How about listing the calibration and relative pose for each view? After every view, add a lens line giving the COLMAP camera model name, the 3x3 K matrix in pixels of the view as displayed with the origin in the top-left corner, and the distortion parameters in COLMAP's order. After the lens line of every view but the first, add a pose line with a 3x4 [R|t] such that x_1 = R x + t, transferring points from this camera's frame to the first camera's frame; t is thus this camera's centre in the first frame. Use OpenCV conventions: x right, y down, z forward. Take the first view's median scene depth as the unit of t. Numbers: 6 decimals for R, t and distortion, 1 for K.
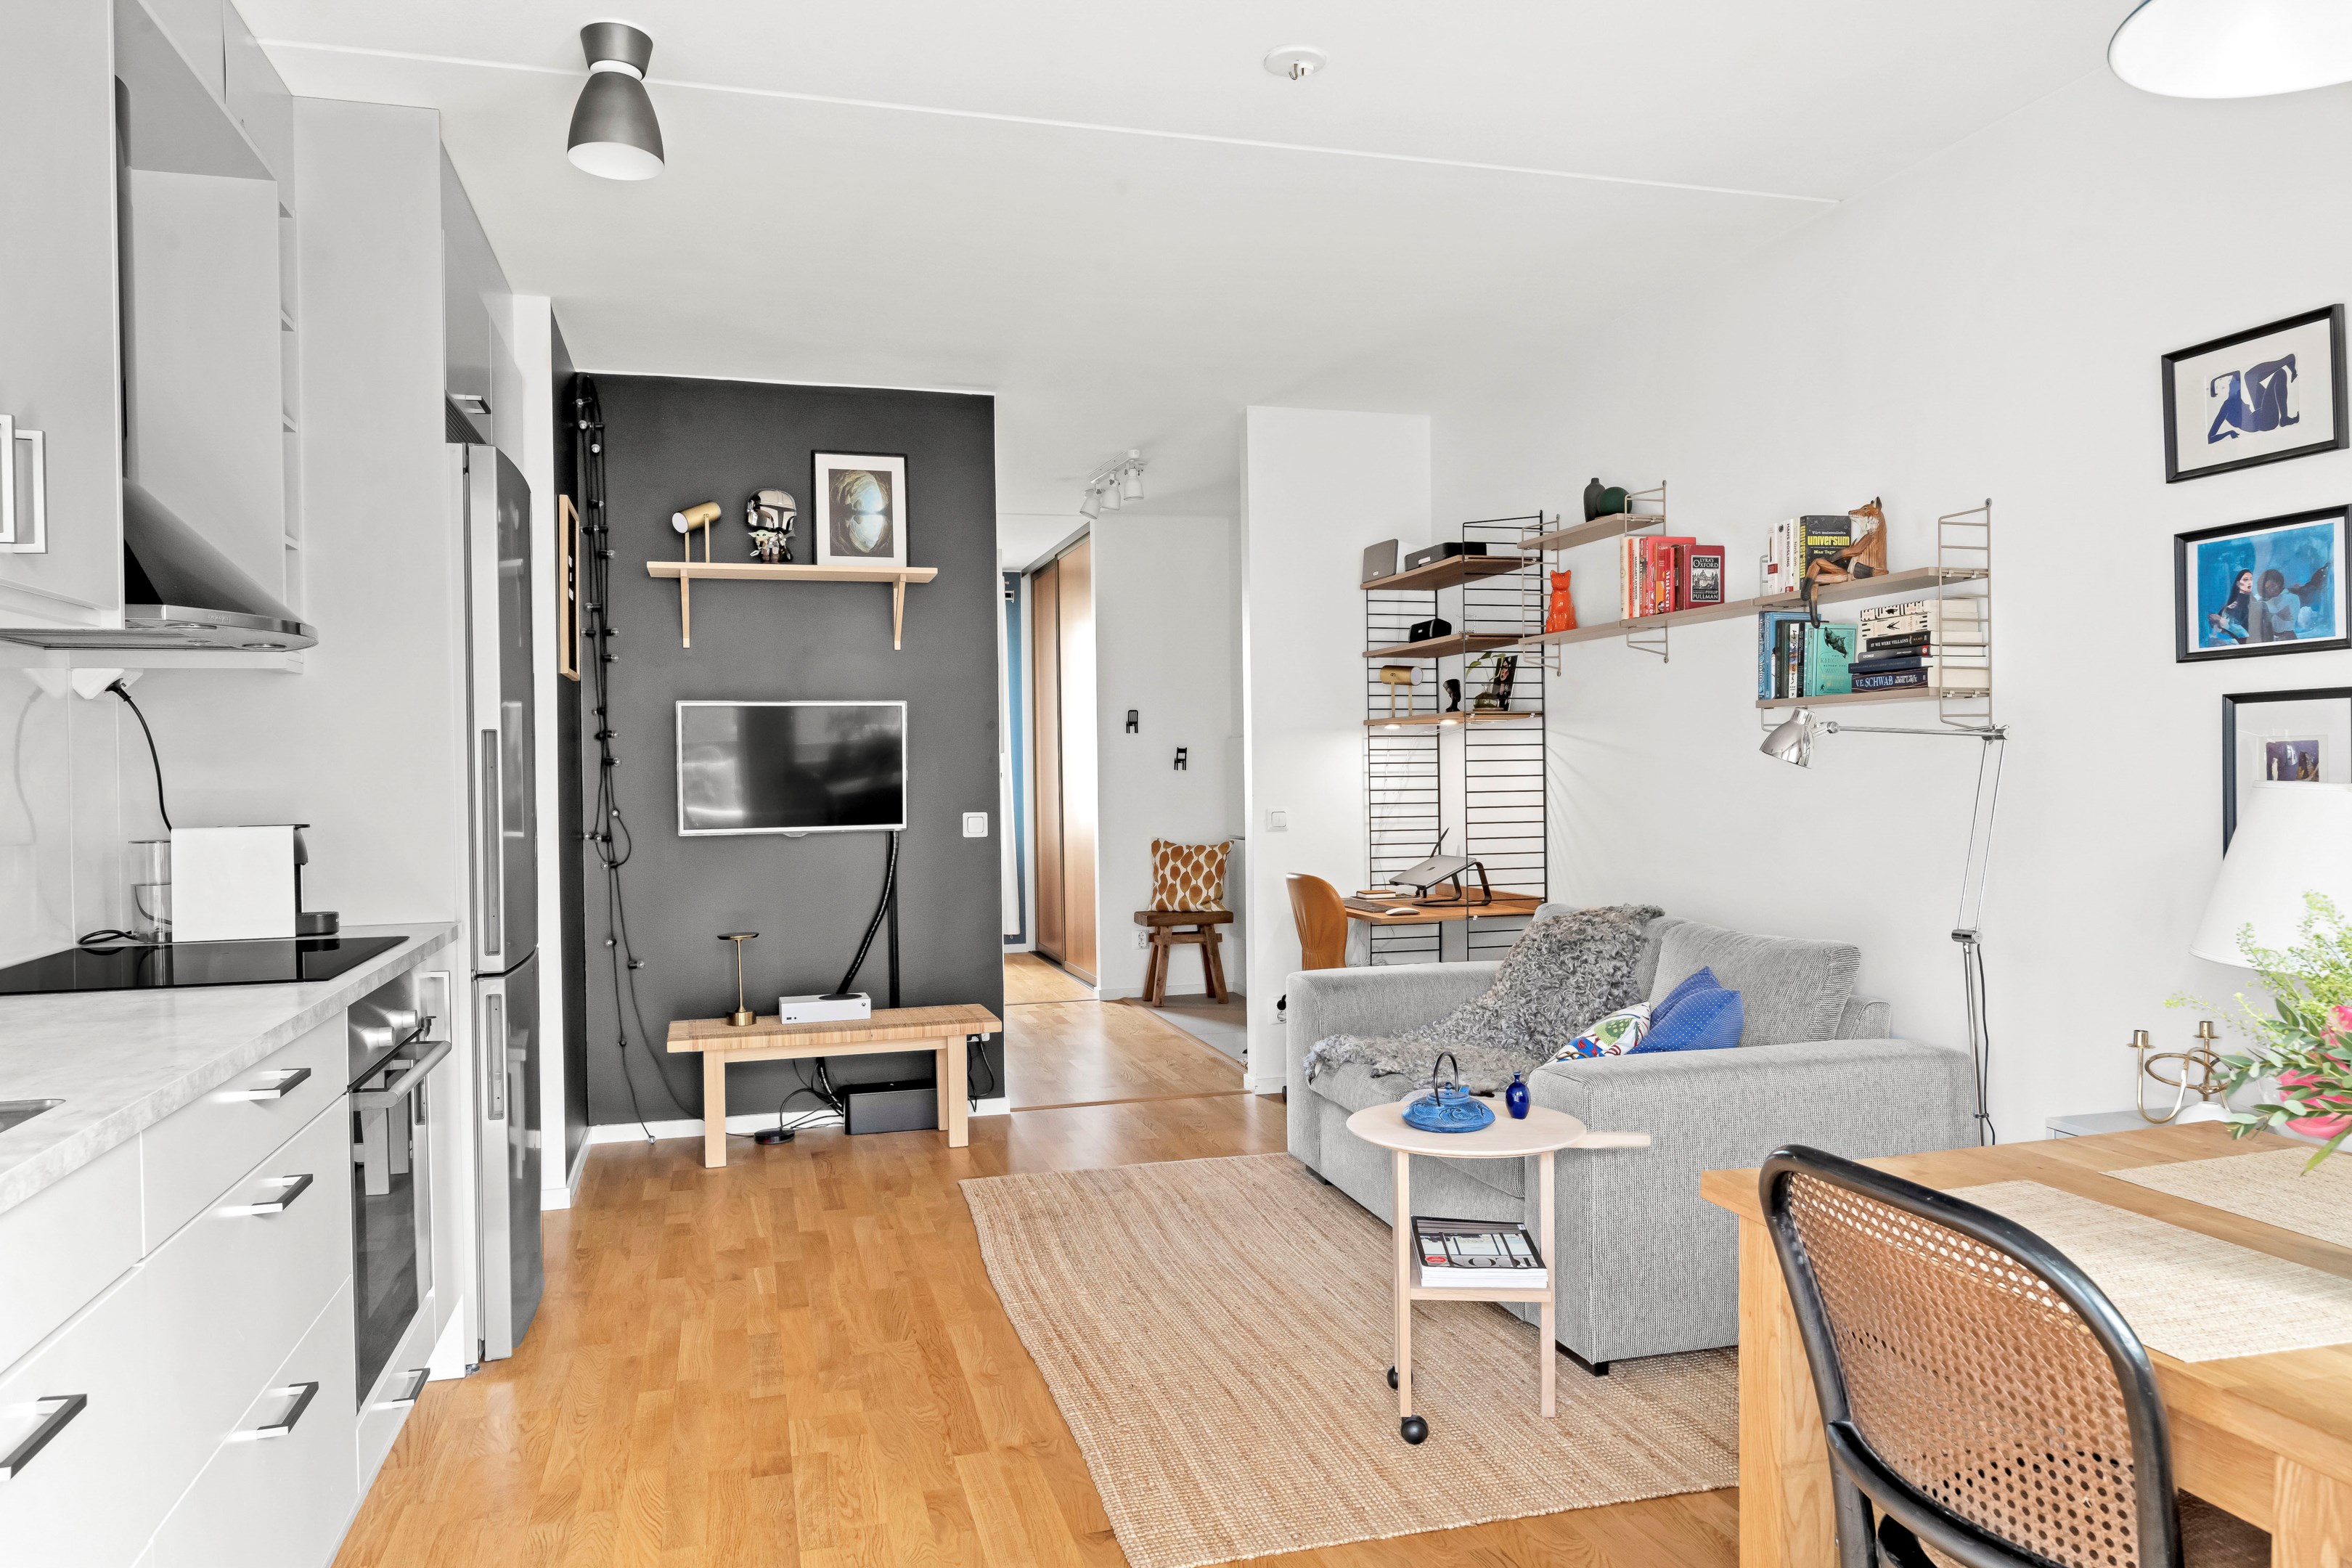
lens RADIAL K [[1567.0, 0, 1178.5], [0, 1567.0, 791.8], [0, 0, 1]] dist [-0.005318, -0.000024]
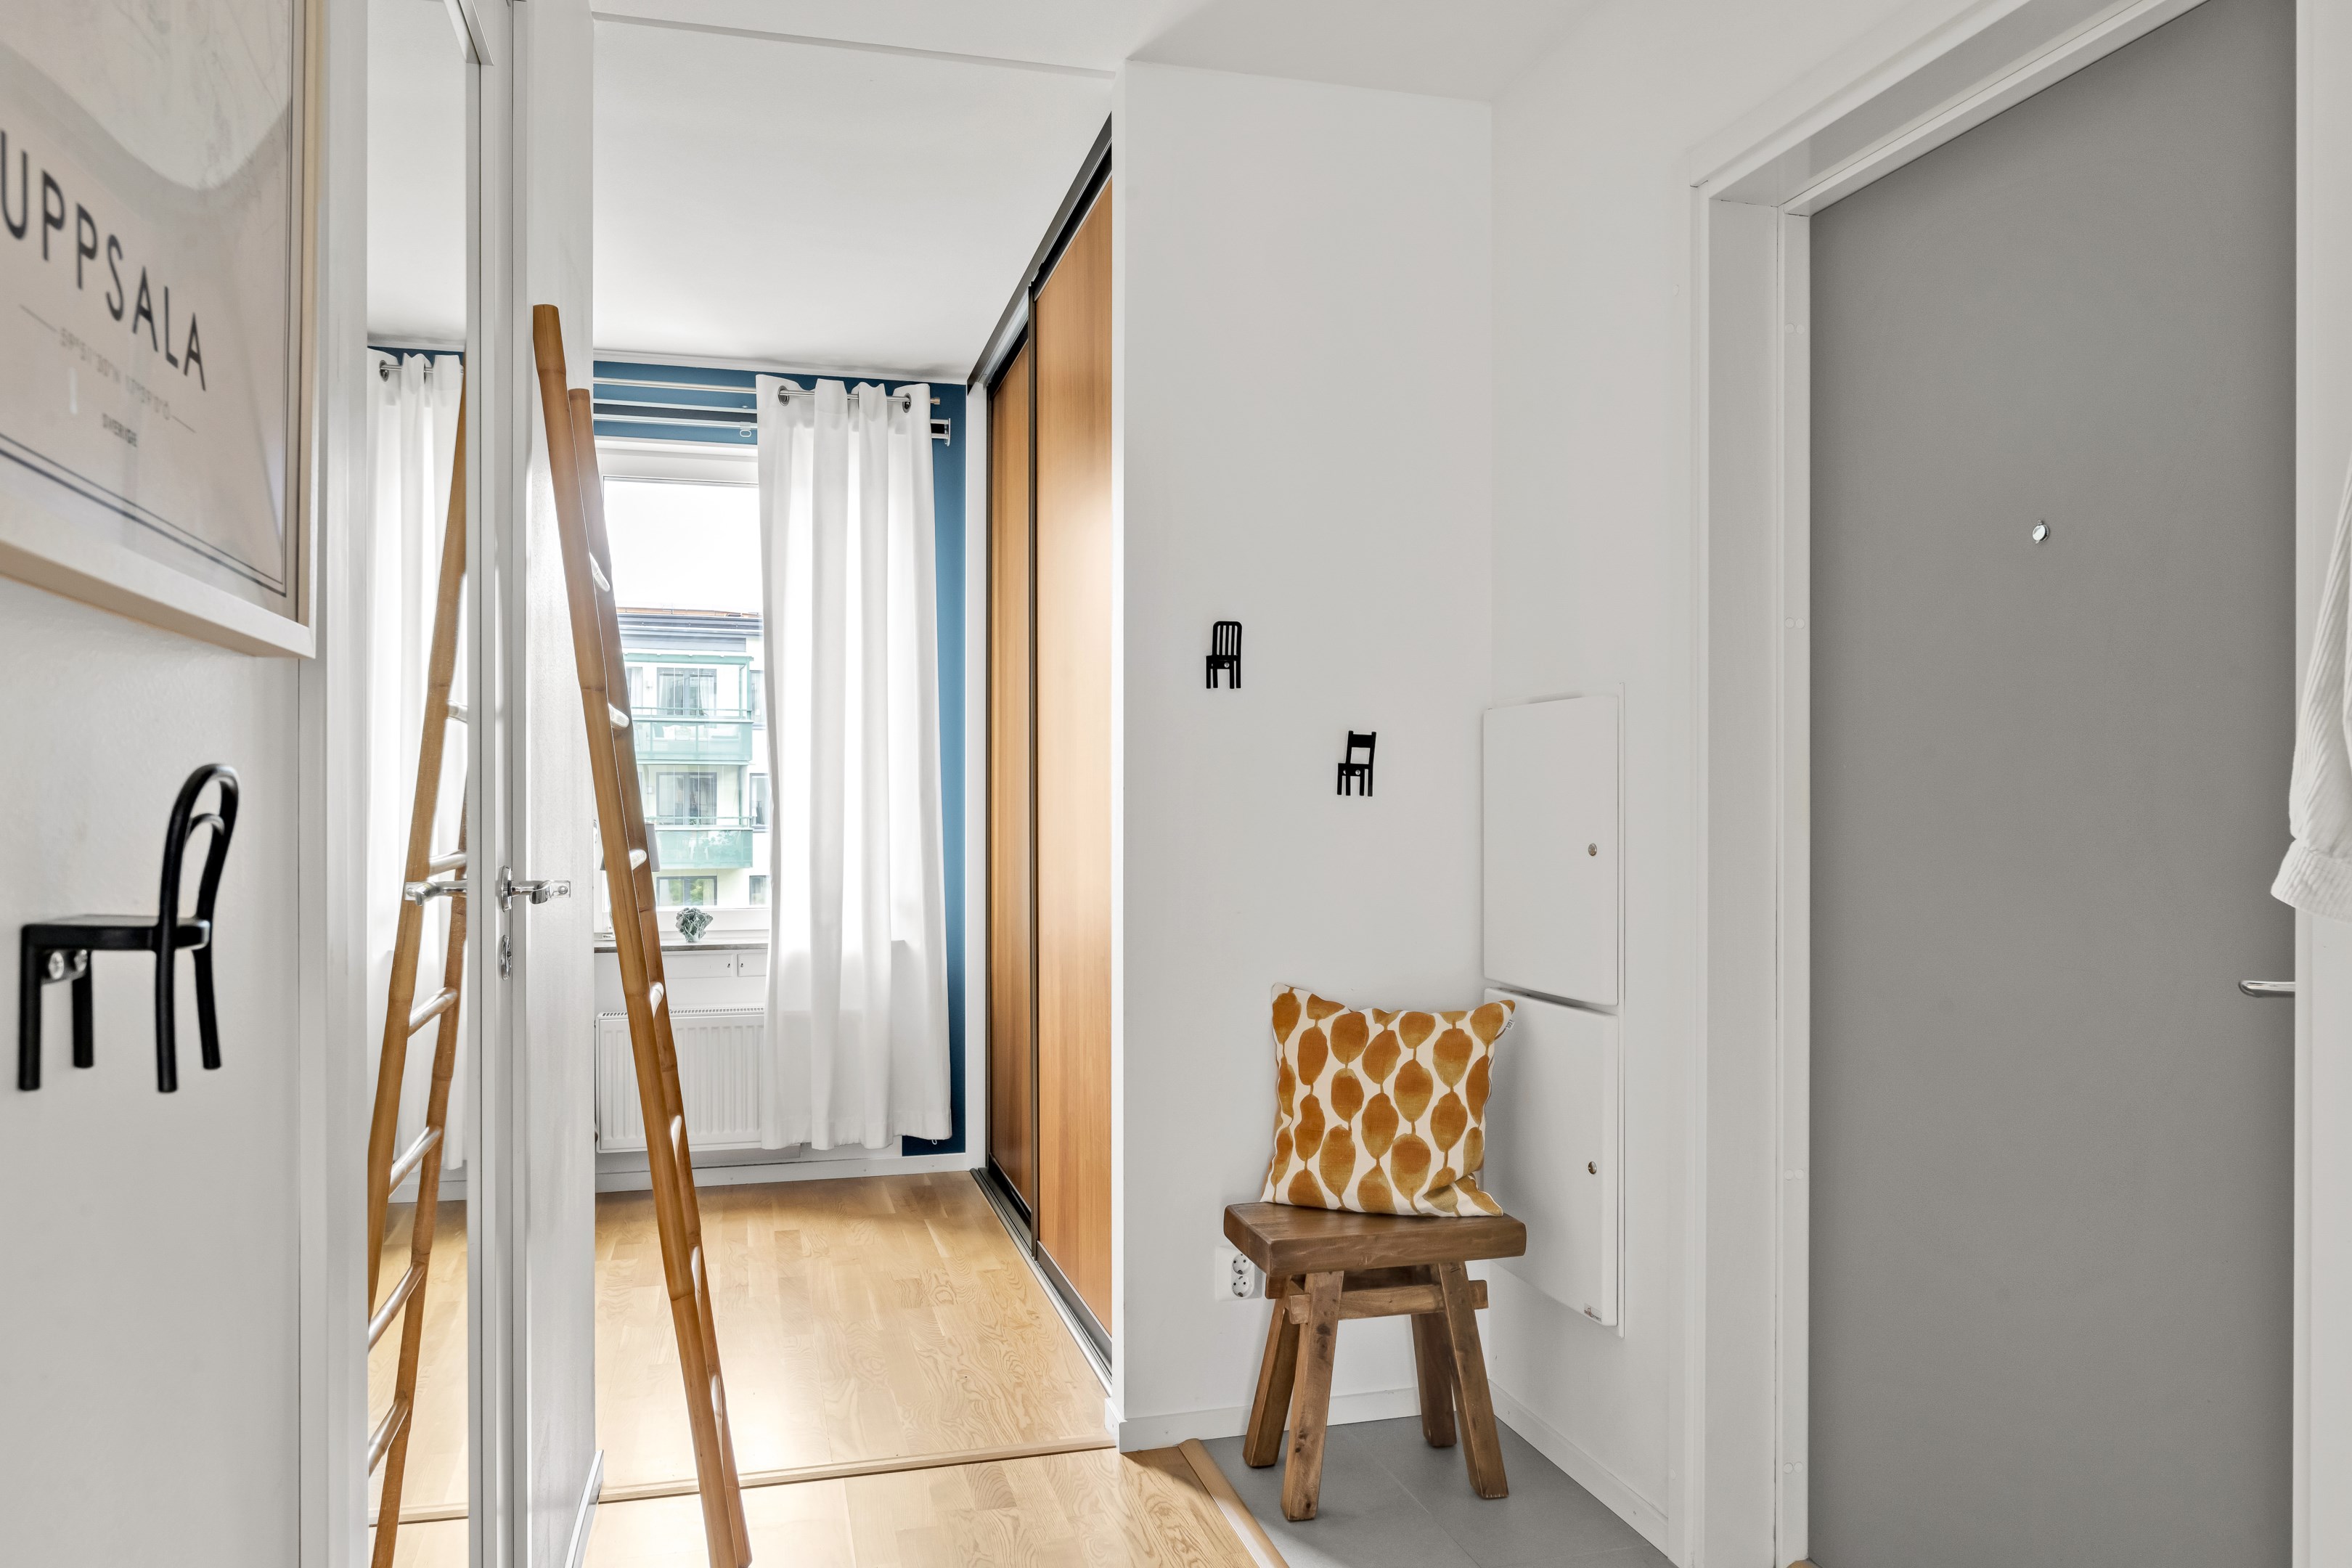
lens RADIAL K [[1549.7, 0, 1185.8], [0, 1549.7, 797.2], [0, 0, 1]] dist [-0.002048, -0.001238]
pose [[0.999939, 0.009890, -0.004922, -0.036040], [-0.009946, 0.999884, -0.011547, -0.009213], [0.004807, 0.011595, 0.999921, 0.655182]]
